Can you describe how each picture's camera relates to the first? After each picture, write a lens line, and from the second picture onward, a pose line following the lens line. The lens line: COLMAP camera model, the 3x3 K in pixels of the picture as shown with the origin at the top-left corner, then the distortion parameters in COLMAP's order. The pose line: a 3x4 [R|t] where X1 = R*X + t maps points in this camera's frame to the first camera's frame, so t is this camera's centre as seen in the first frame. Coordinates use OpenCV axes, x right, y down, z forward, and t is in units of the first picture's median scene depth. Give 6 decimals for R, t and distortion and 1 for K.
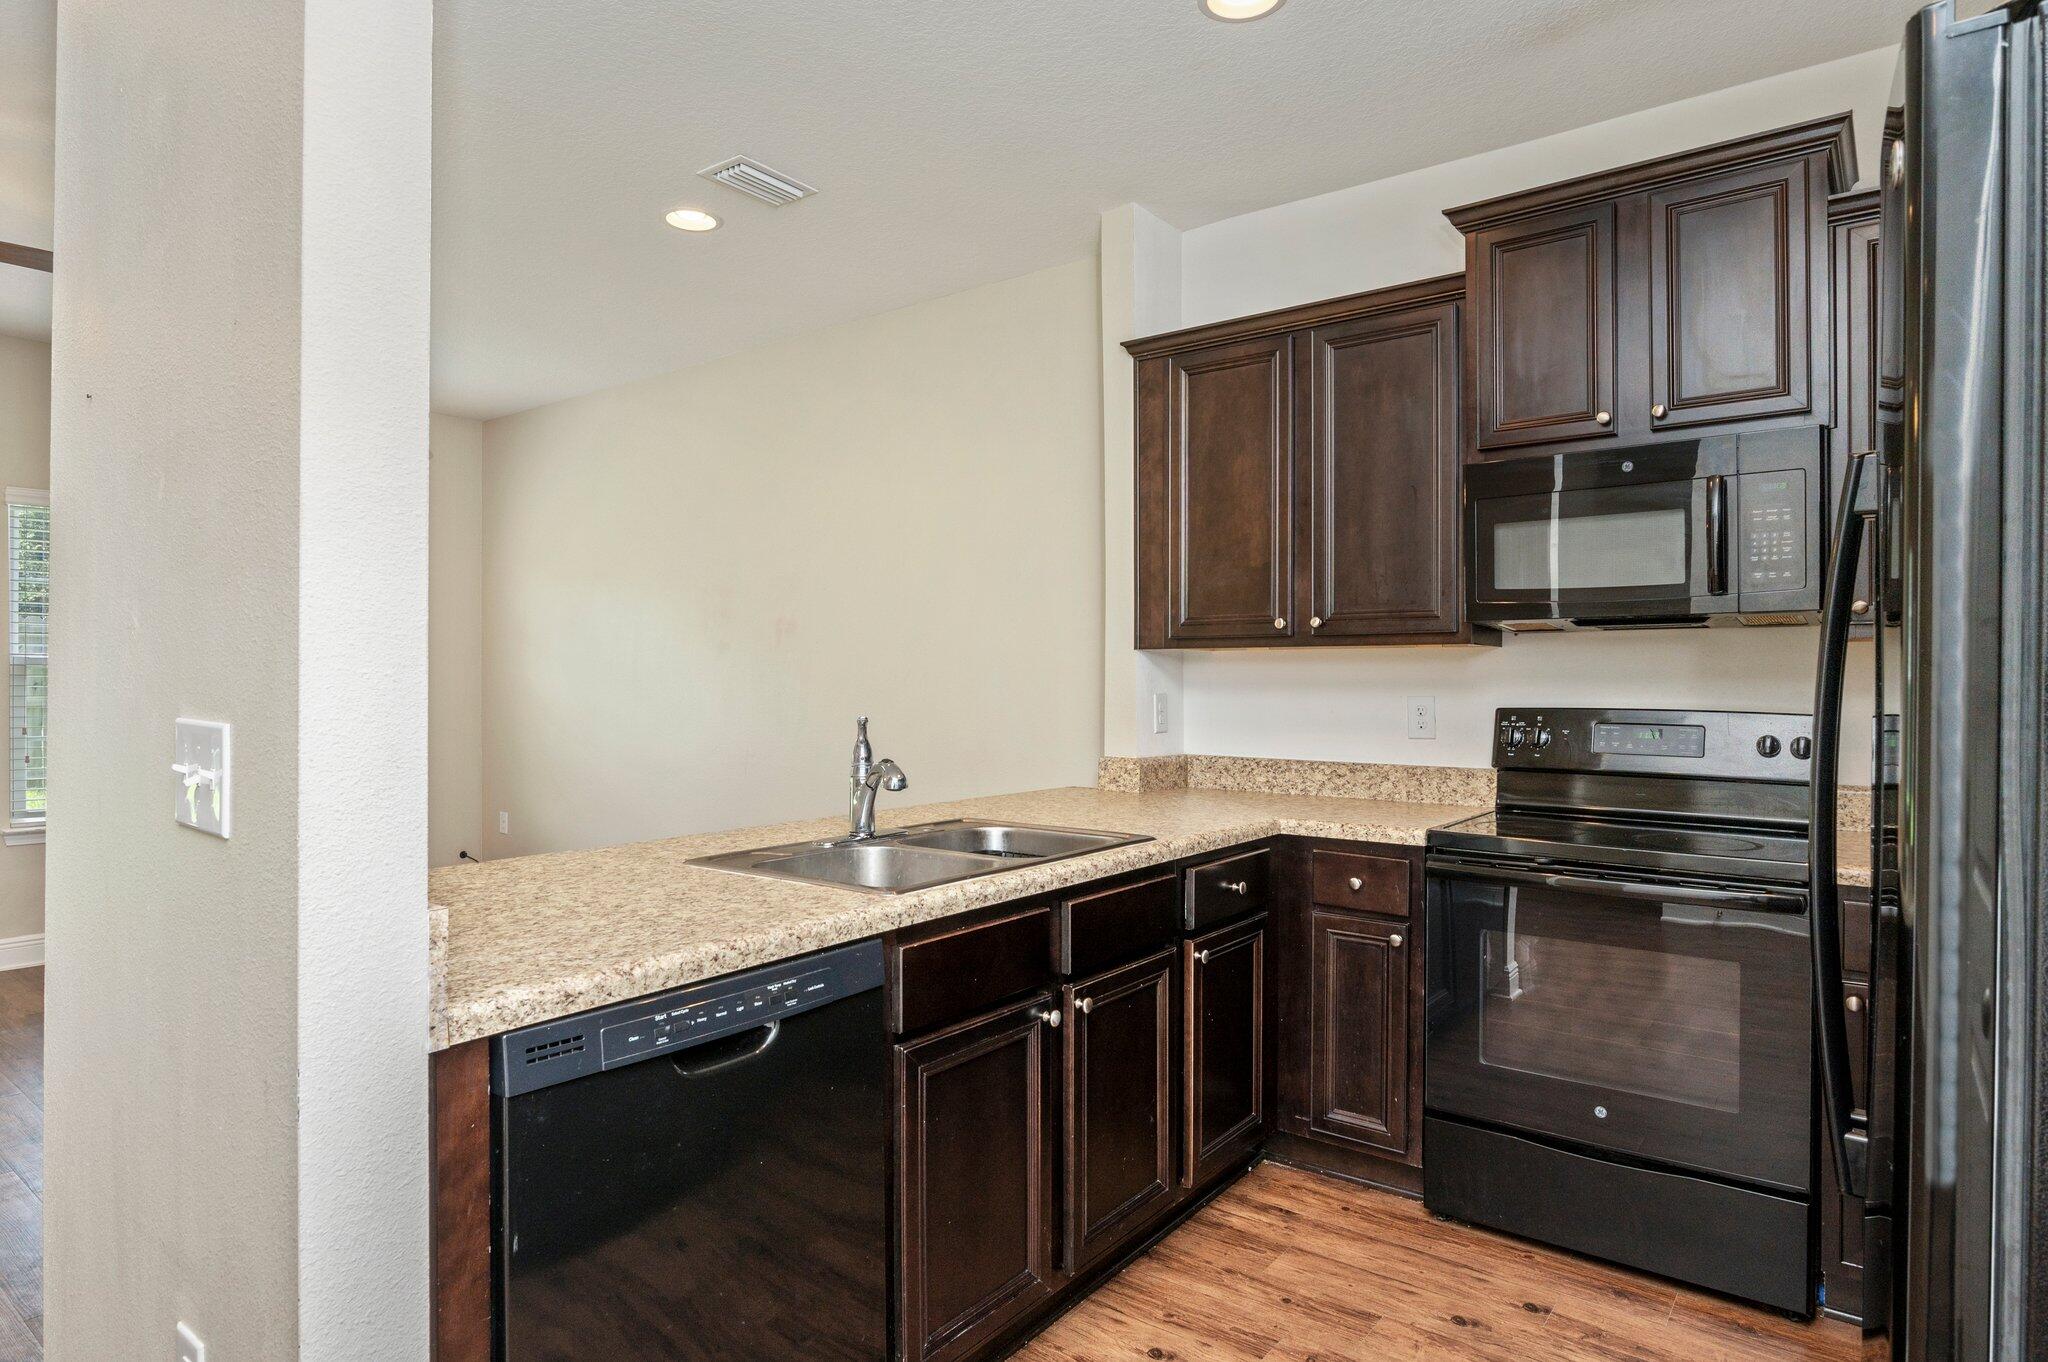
lens RADIAL K [[1055.4, 0, 1024.0], [0, 1055.4, 681.0], [0, 0, 1]] dist [-0.001296, -0.000892]
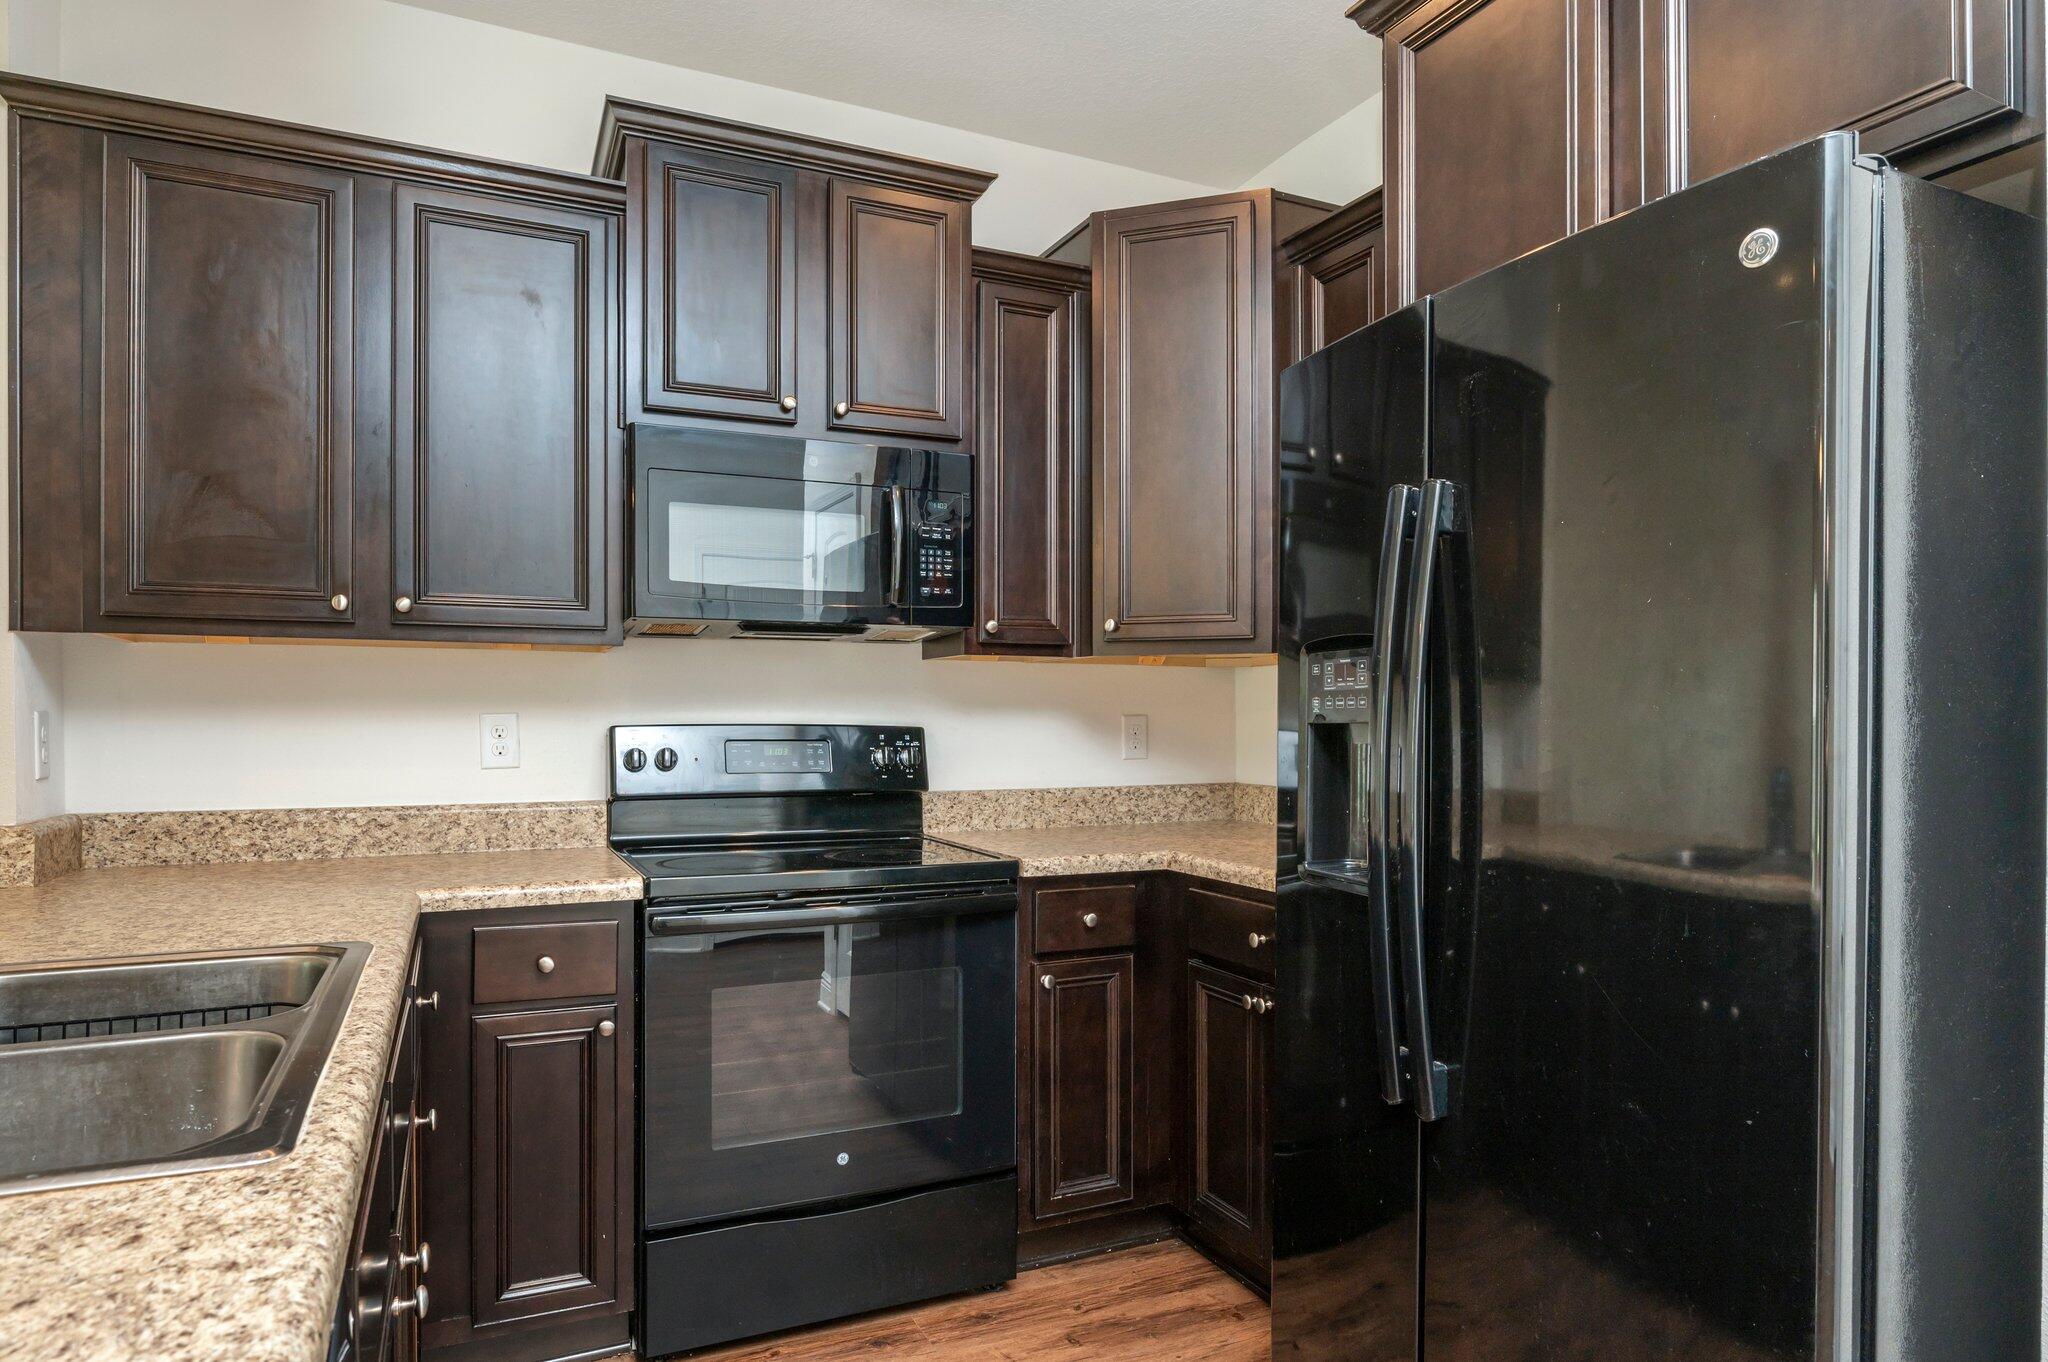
lens RADIAL K [[1350.5, 0, 1024.0], [0, 1350.5, 681.0], [0, 0, 1]] dist [0.006117, 0.001587]
pose [[0.471803, 0.010633, 0.881640, -0.351339], [-0.005862, 0.999943, -0.008923, -0.000428], [-0.881684, -0.000959, 0.471839, 0.247642]]
